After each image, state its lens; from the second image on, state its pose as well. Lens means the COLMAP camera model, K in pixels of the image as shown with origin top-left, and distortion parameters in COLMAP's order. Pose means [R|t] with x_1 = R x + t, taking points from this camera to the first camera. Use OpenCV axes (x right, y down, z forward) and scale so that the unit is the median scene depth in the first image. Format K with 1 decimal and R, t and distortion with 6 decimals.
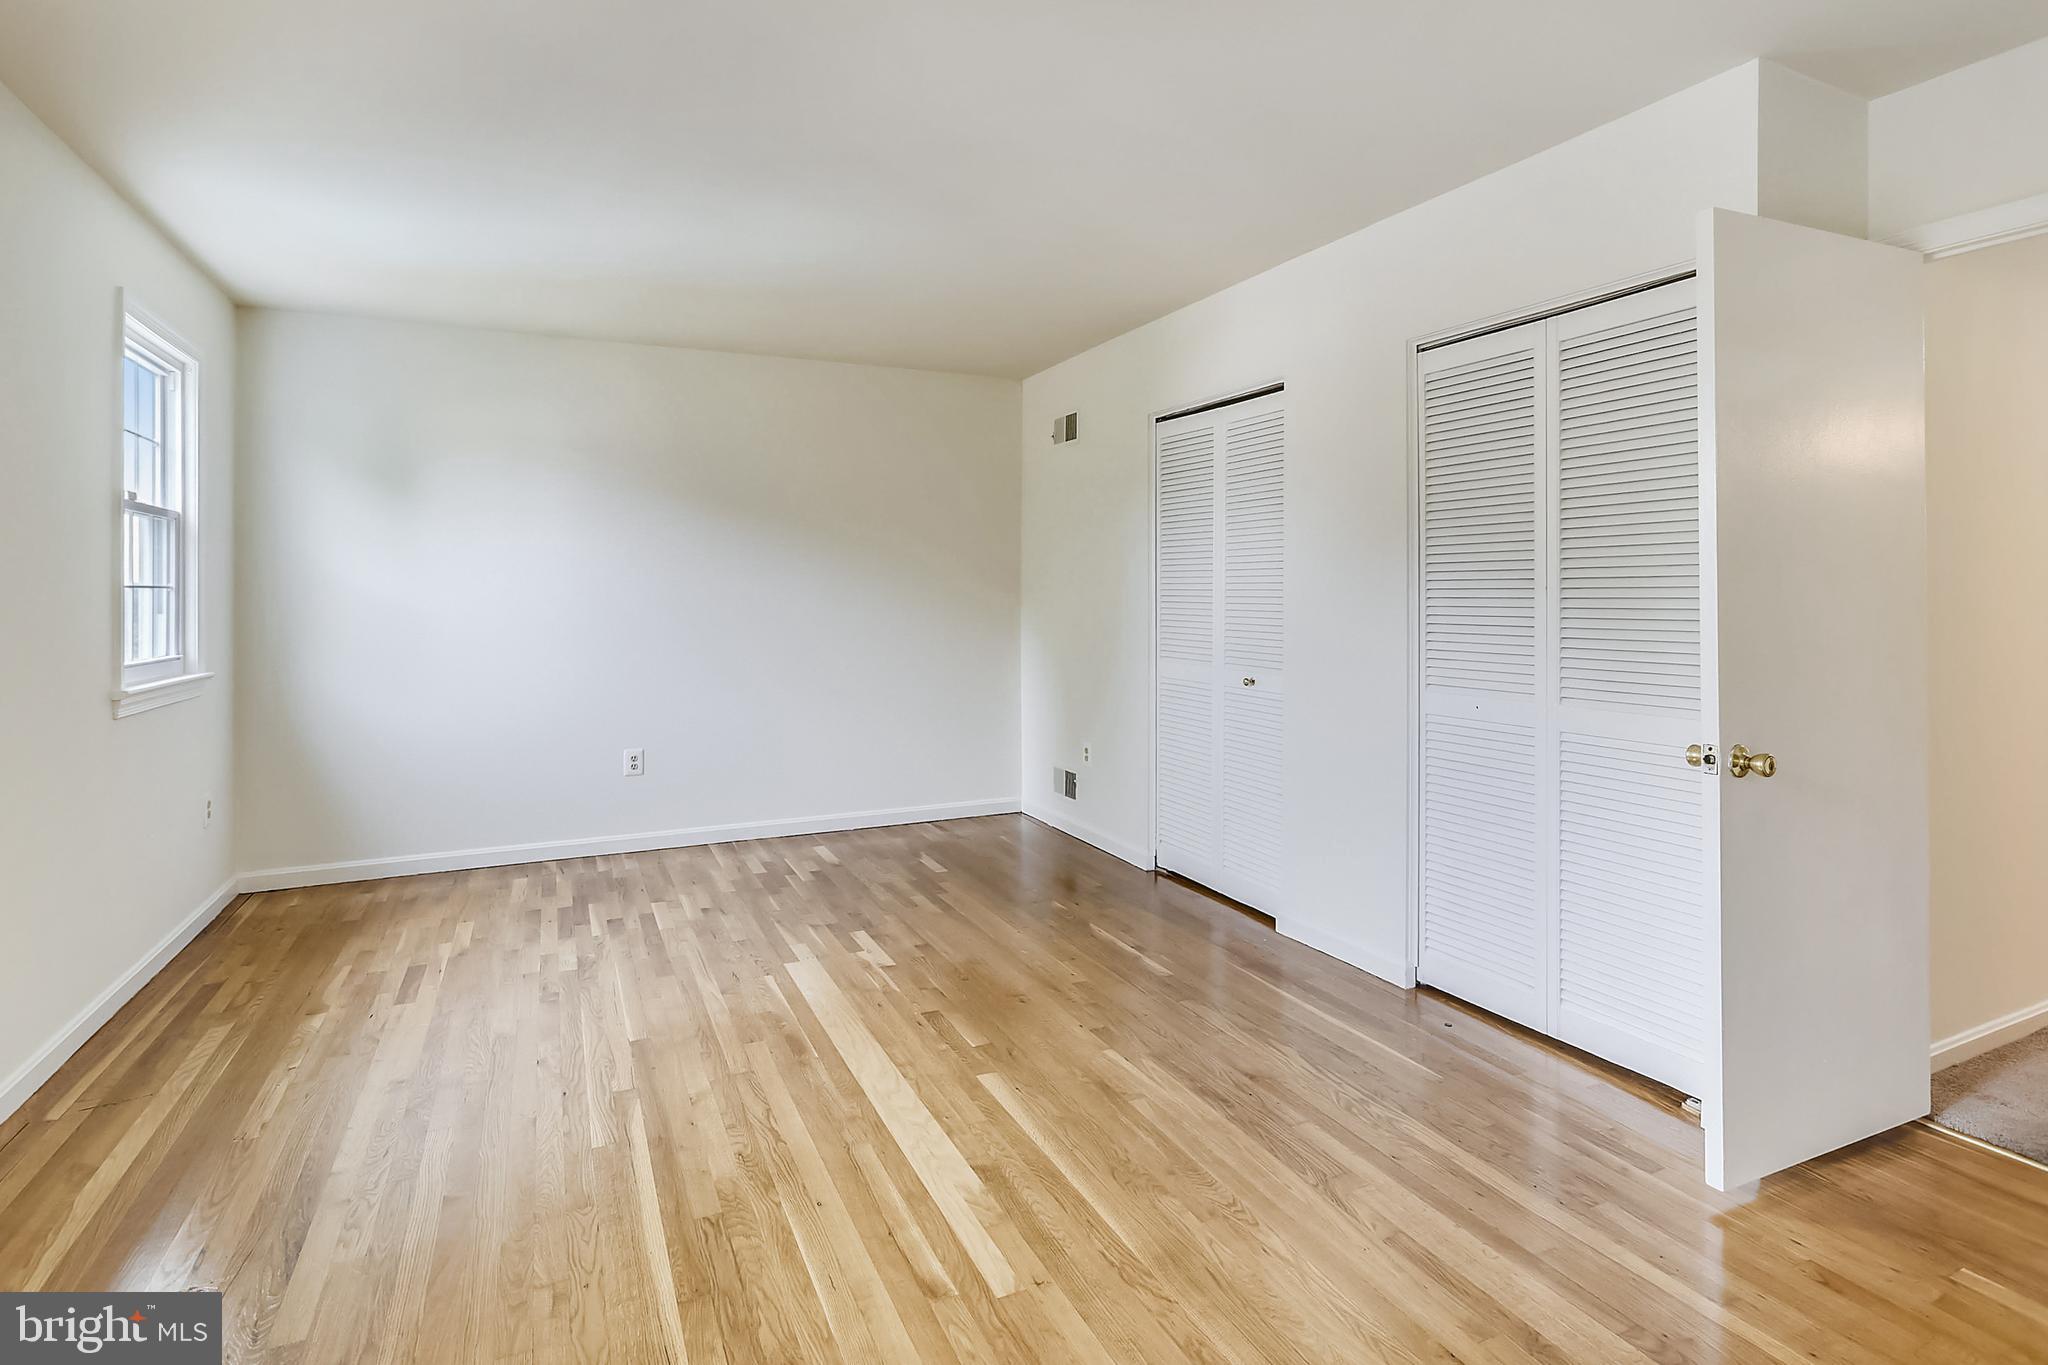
lens RADIAL K [[992.6, 0, 1006.0], [0, 992.6, 611.9], [0, 0, 1]] dist [-0.010236, 0.001463]
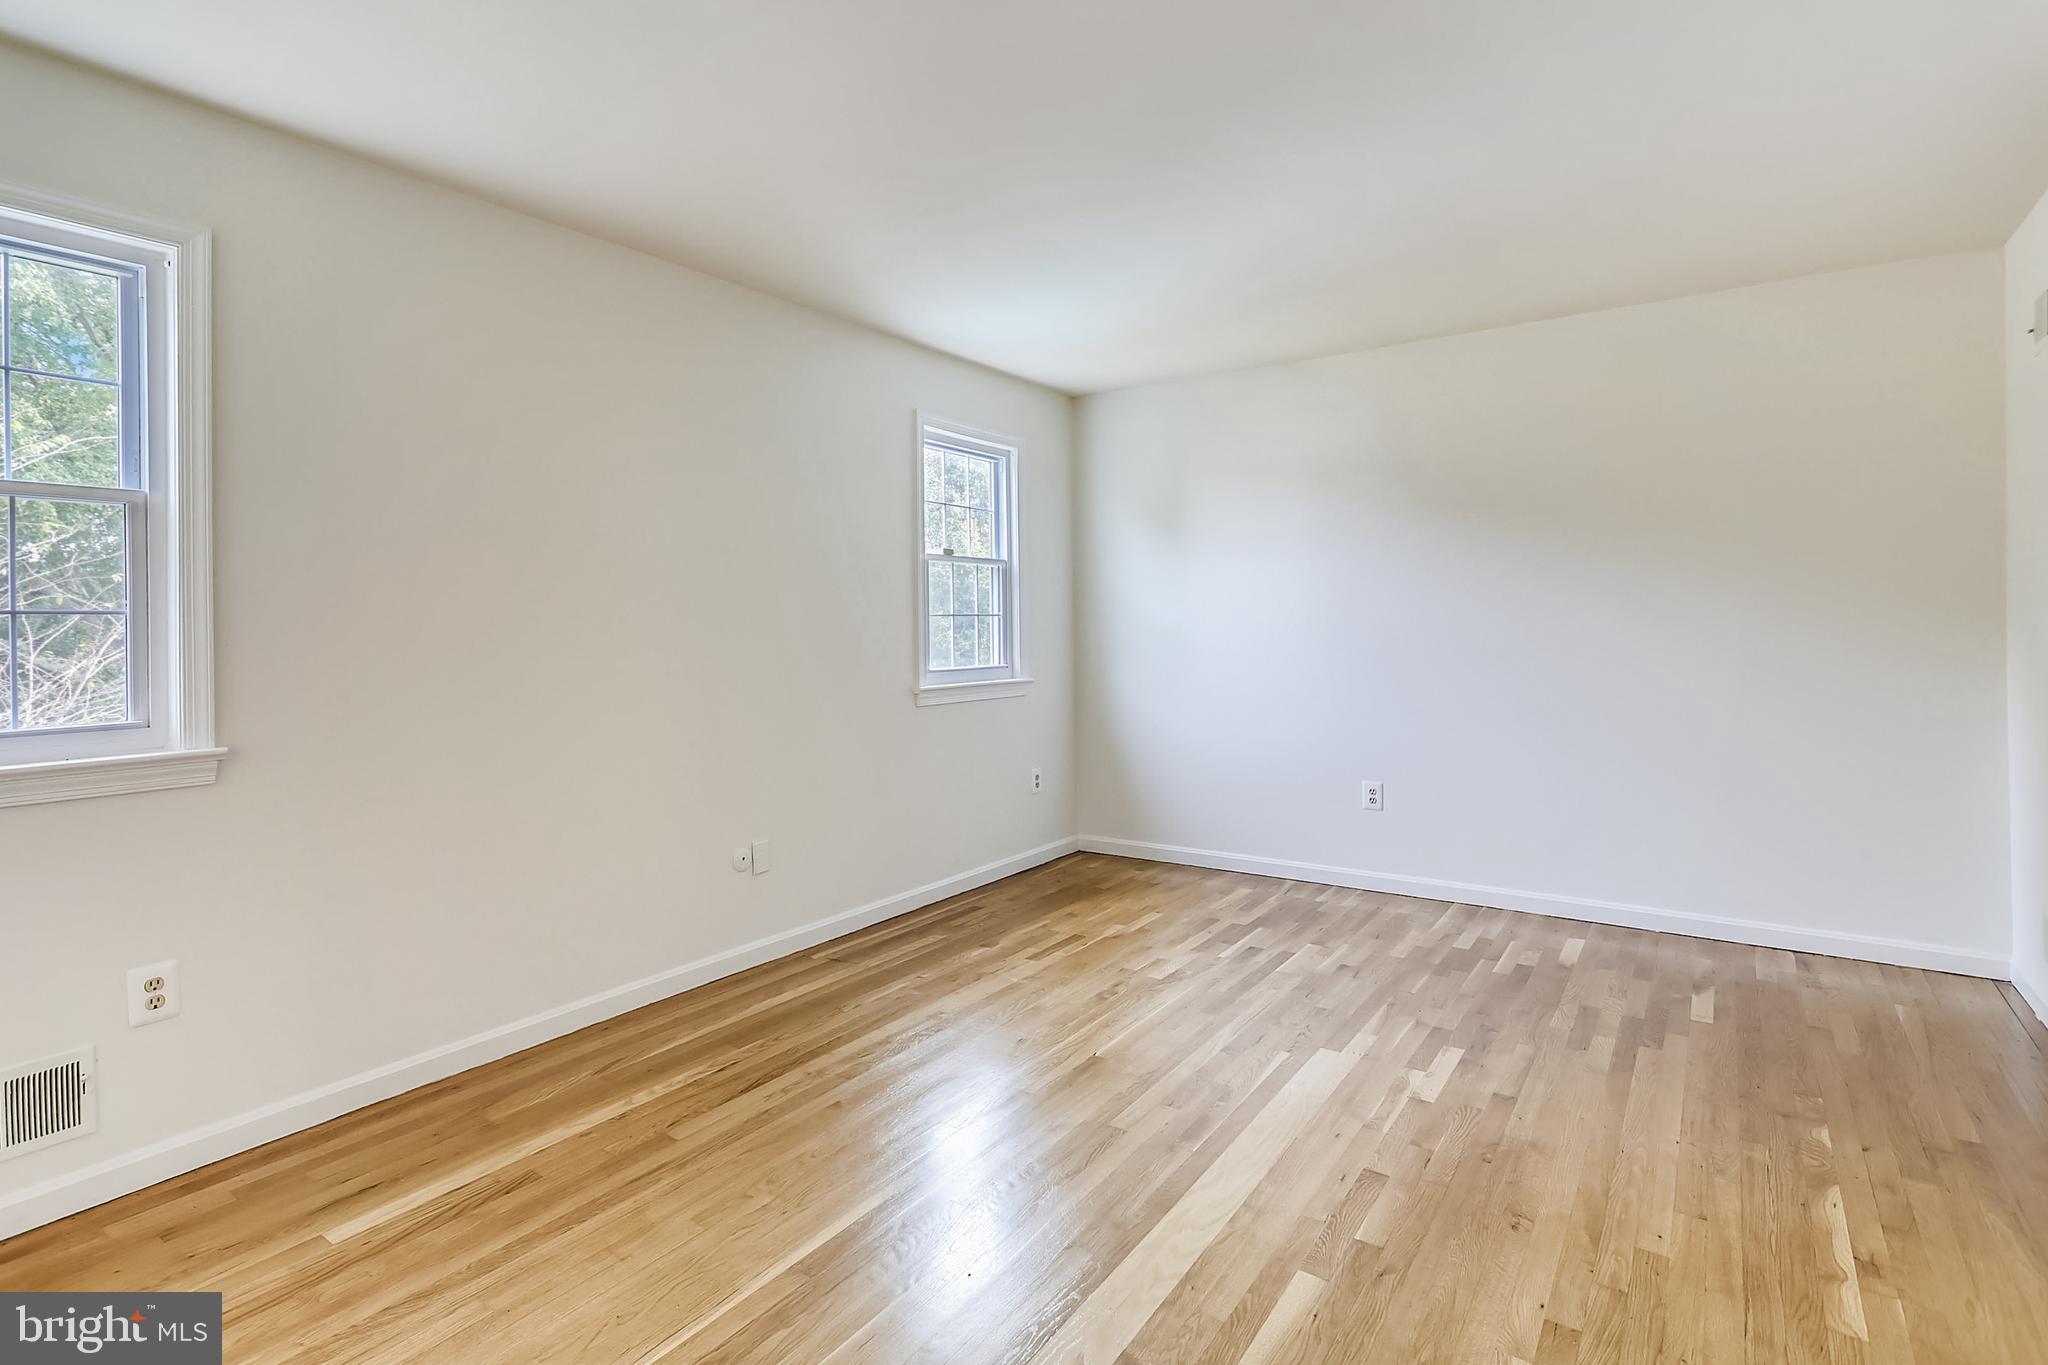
lens RADIAL K [[987.1, 0, 1022.2], [0, 987.1, 641.0], [0, 0, 1]] dist [-0.002804, 0.000521]
pose [[0.497613, 0.009455, -0.867348, 0.402136], [-0.003655, 0.999955, 0.008804, -0.002175], [0.867391, -0.001211, 0.497625, 0.372315]]
